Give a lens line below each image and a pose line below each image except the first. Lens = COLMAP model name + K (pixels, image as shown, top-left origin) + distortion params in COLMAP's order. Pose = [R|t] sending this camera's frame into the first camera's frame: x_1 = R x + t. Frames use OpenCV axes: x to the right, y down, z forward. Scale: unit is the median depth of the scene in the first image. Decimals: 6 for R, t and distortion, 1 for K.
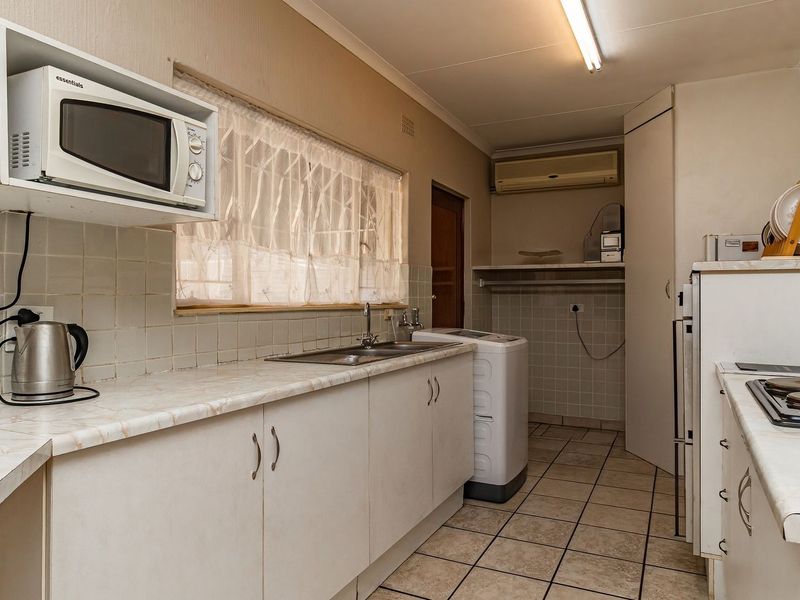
lens RADIAL K [[556.9, 0, 399.7], [0, 556.9, 291.8], [0, 0, 1]] dist [0.002544, -0.007179]
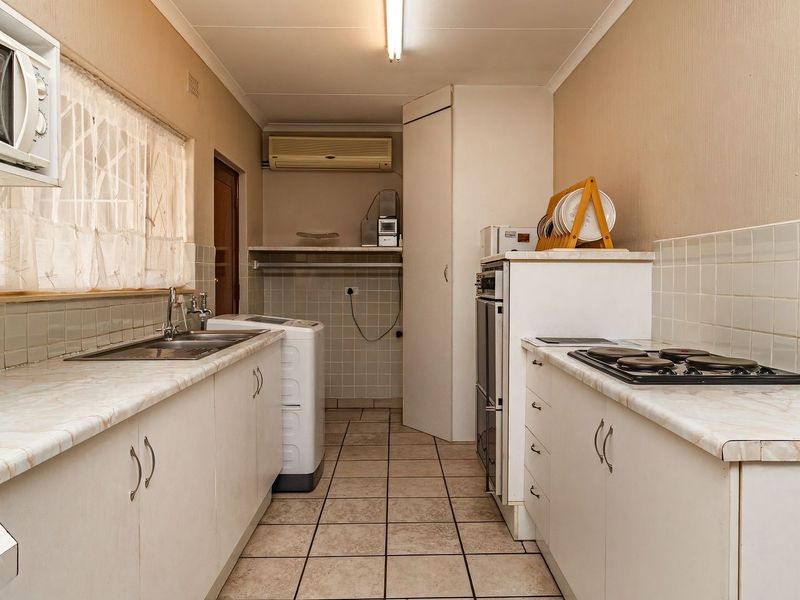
lens RADIAL K [[591.5, 0, 405.9], [0, 591.5, 291.8], [0, 0, 1]] dist [-0.004817, 0.009257]
pose [[0.885579, -0.008428, 0.464413, -0.157464], [-0.006511, 0.999512, 0.030555, -0.004467], [-0.464444, -0.030082, 0.885091, 0.014270]]
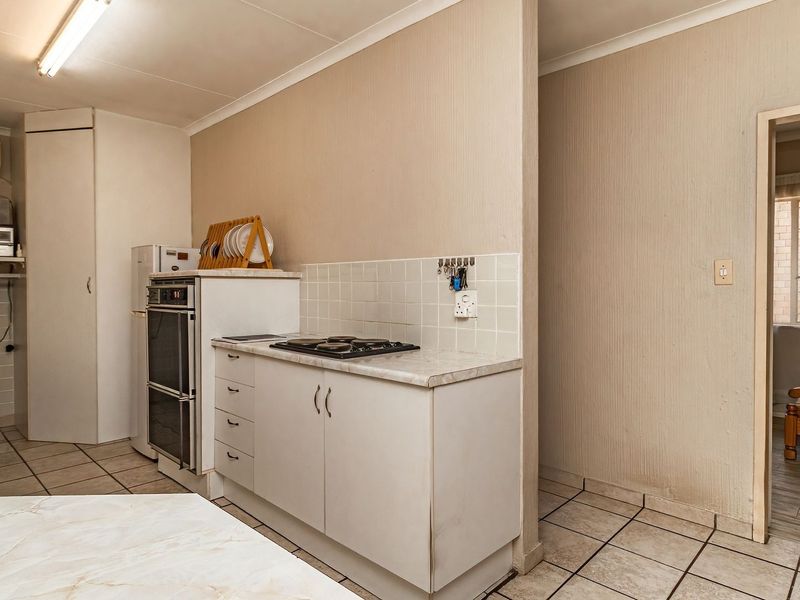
lens RADIAL K [[499.5, 0, 403.3], [0, 499.5, 291.4], [0, 0, 1]] dist [0.006779, 0.003833]
pose [[0.307549, -0.008917, 0.951491, -0.378235], [-0.008681, 0.999888, 0.012176, -0.012793], [-0.951493, -0.012005, 0.307437, 0.082125]]
